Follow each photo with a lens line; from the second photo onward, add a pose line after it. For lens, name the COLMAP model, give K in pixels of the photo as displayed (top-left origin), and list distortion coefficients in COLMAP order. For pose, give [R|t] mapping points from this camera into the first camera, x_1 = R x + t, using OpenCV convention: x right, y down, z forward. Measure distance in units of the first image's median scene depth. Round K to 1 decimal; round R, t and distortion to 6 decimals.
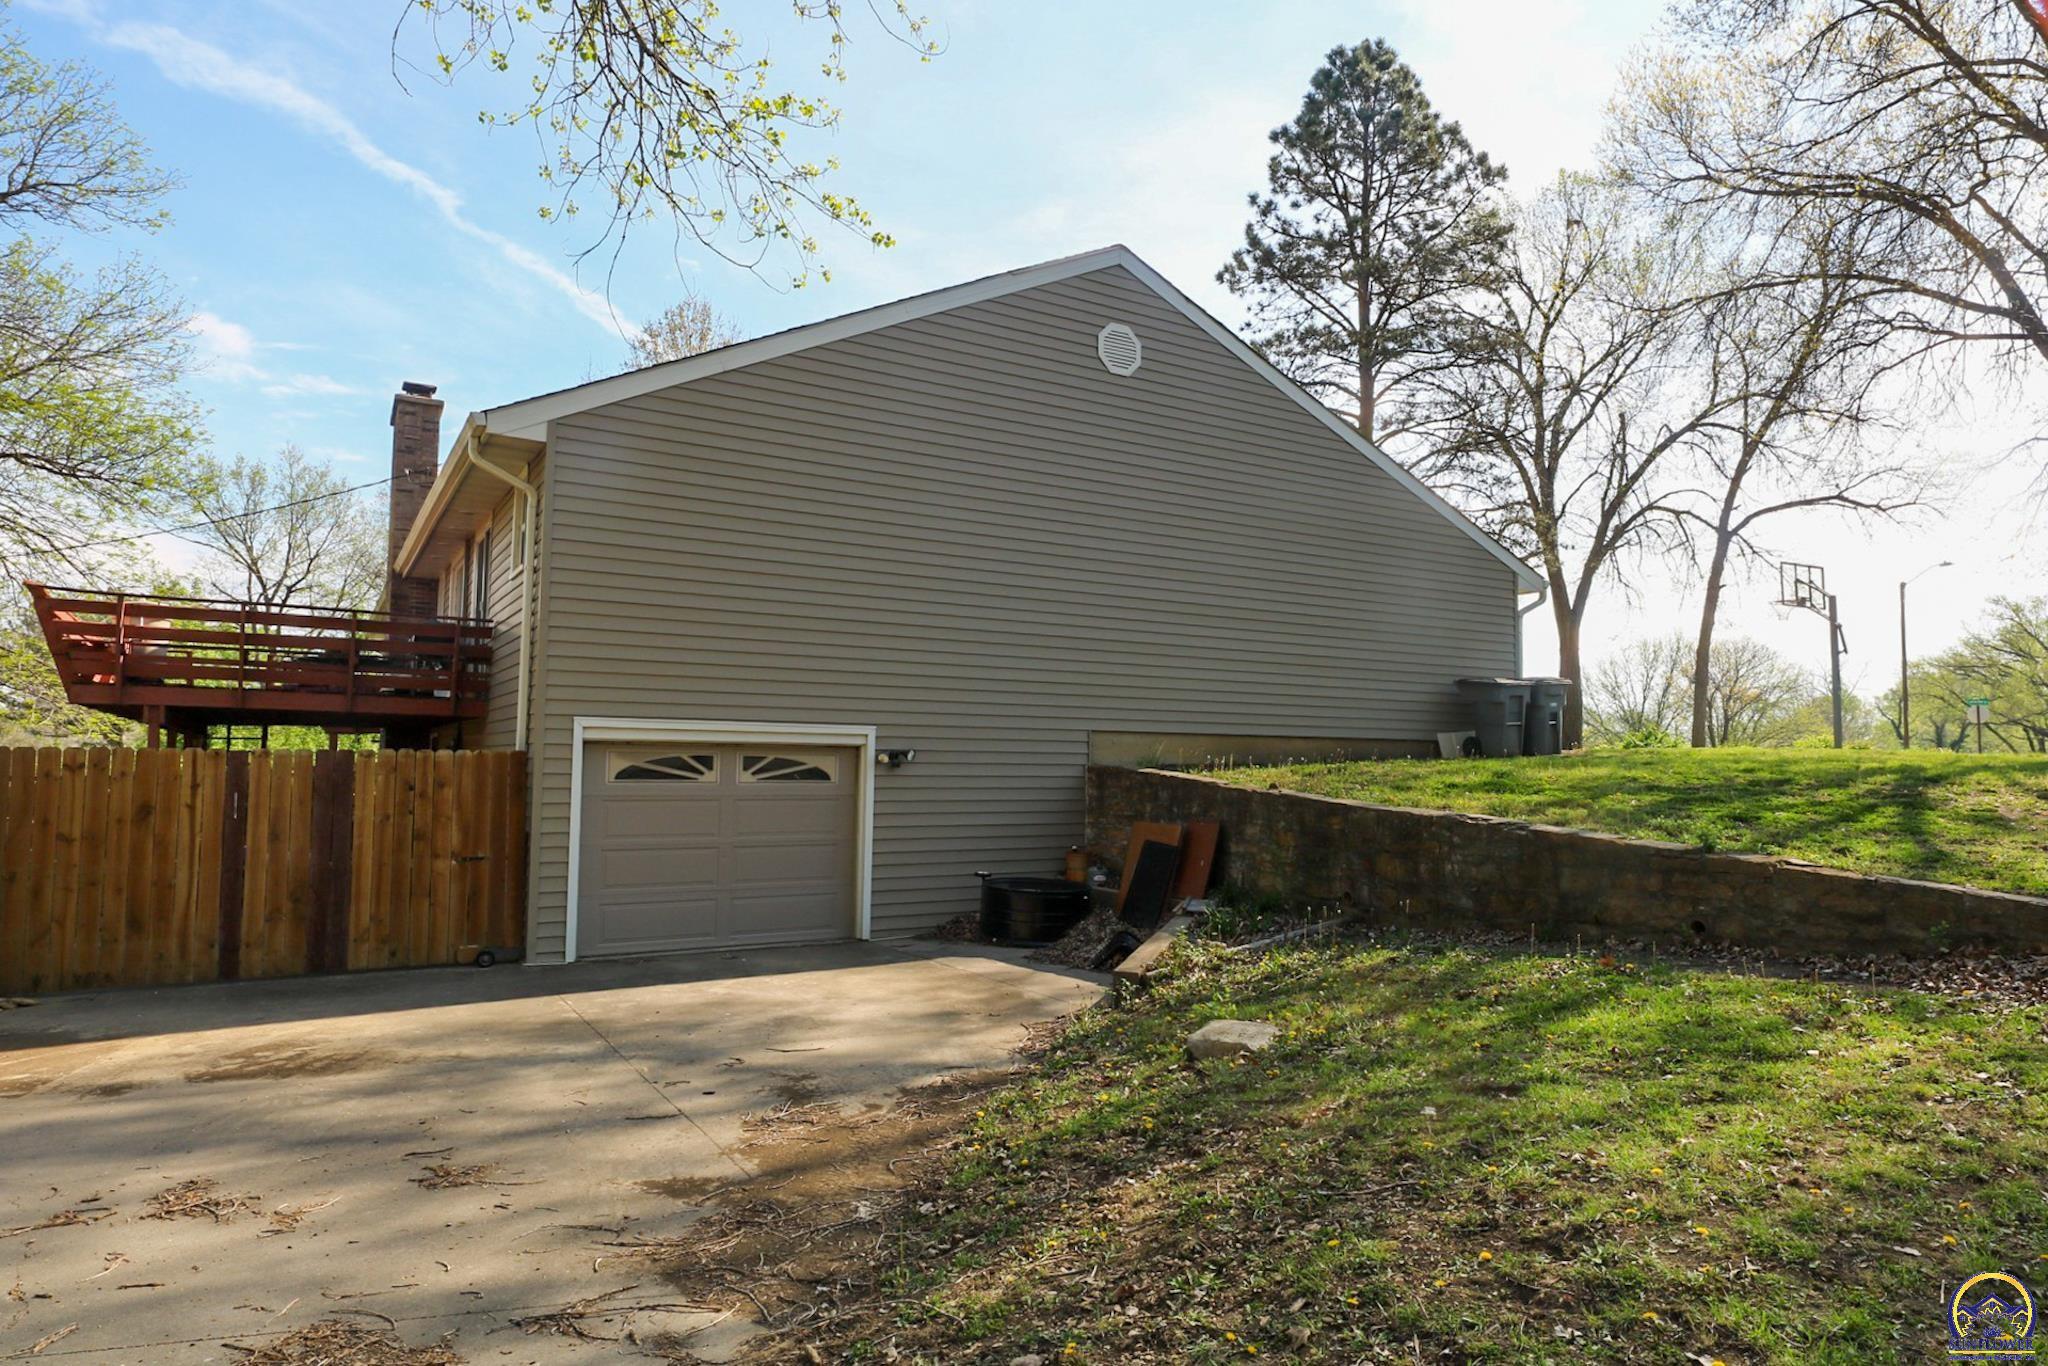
lens RADIAL K [[1139.0, 0, 1028.1], [0, 1139.0, 688.0], [0, 0, 1]] dist [0.005079, -0.000927]
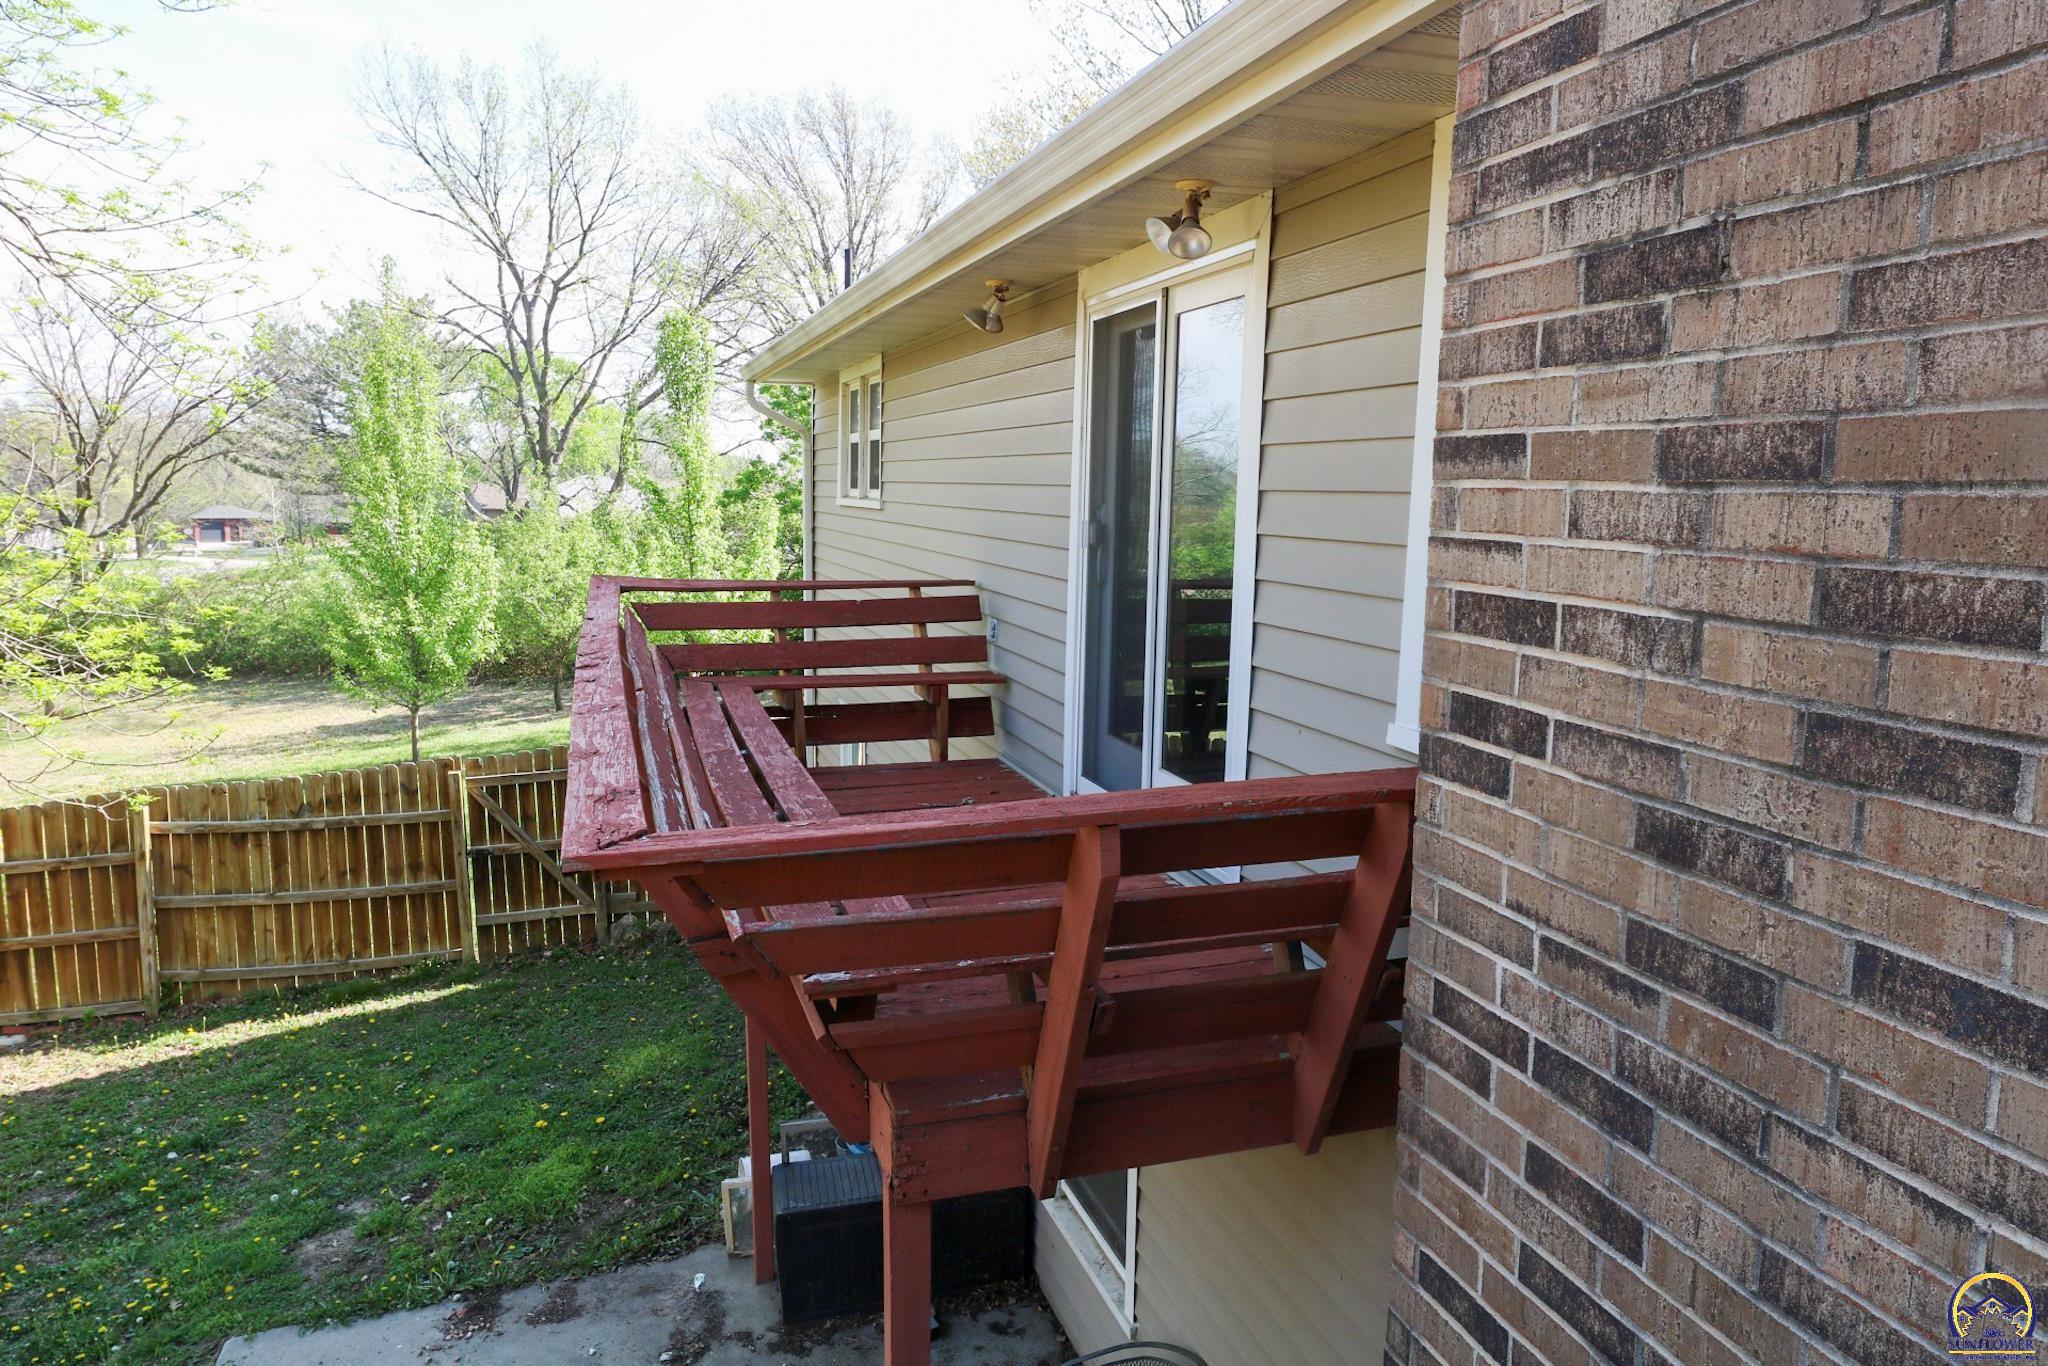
lens RADIAL K [[1357.5, 0, 1024.0], [0, 1357.5, 683.0], [0, 0, 1]] dist [0.010037, 0.001264]
pose [[0.967670, 0.038289, -0.249296, -0.212012], [0.010743, 0.981256, 0.192410, -0.014537], [0.251990, -0.188867, 0.949121, 0.326486]]
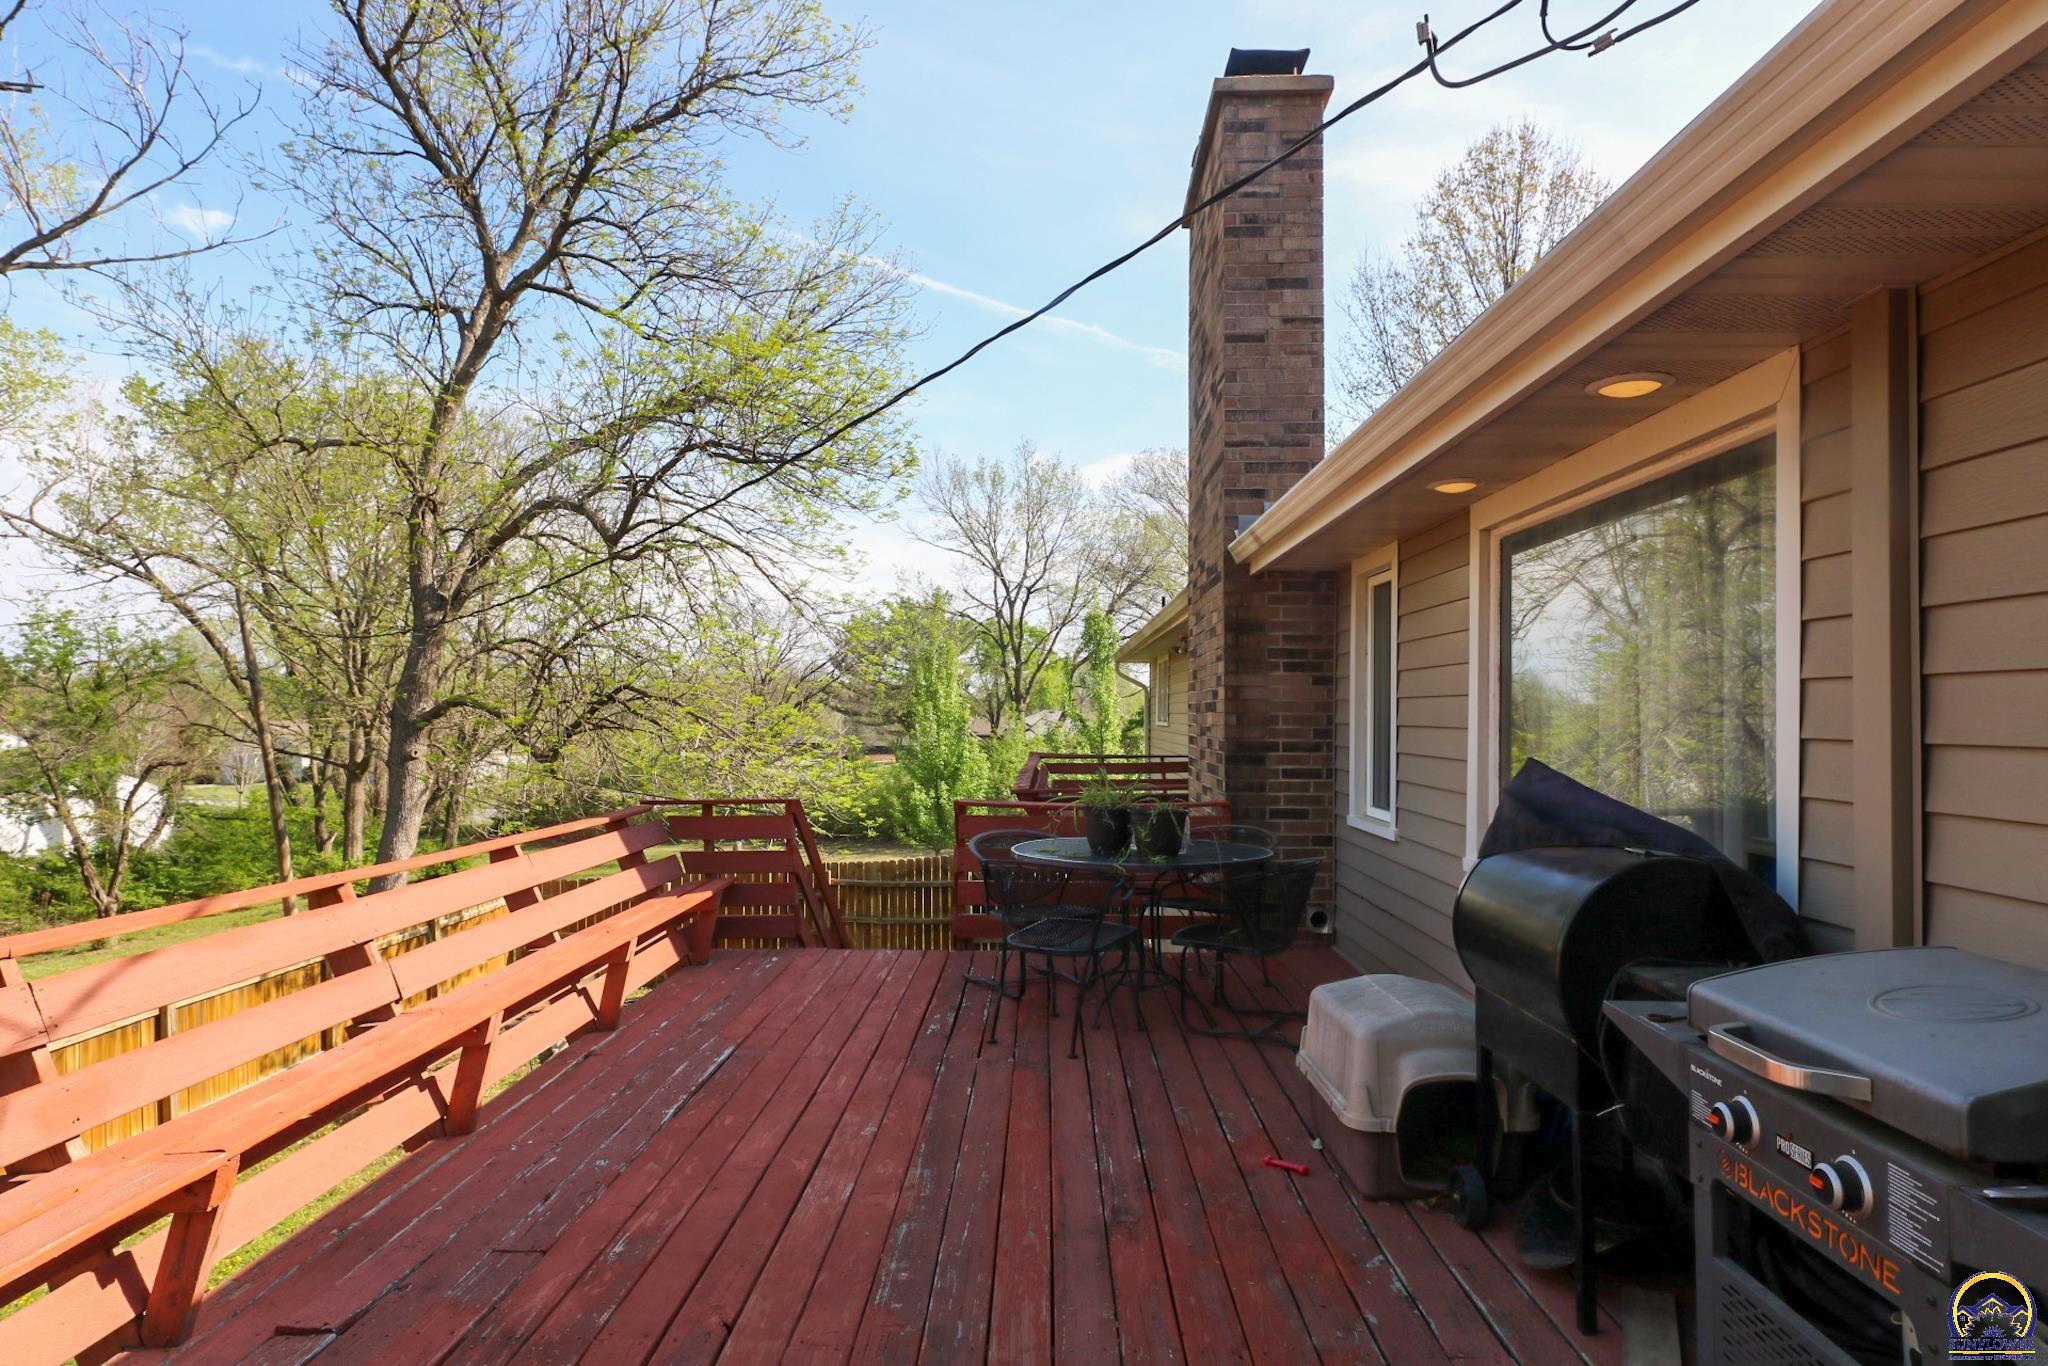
lens RADIAL K [[1139.0, 0, 1028.1], [0, 1139.0, 688.0], [0, 0, 1]] dist [0.005079, -0.000927]
pose [[0.834964, -0.021797, -0.549873, -0.123070], [0.037130, 0.999170, 0.016774, -0.020635], [0.549051, -0.034422, 0.835080, 0.197054]]
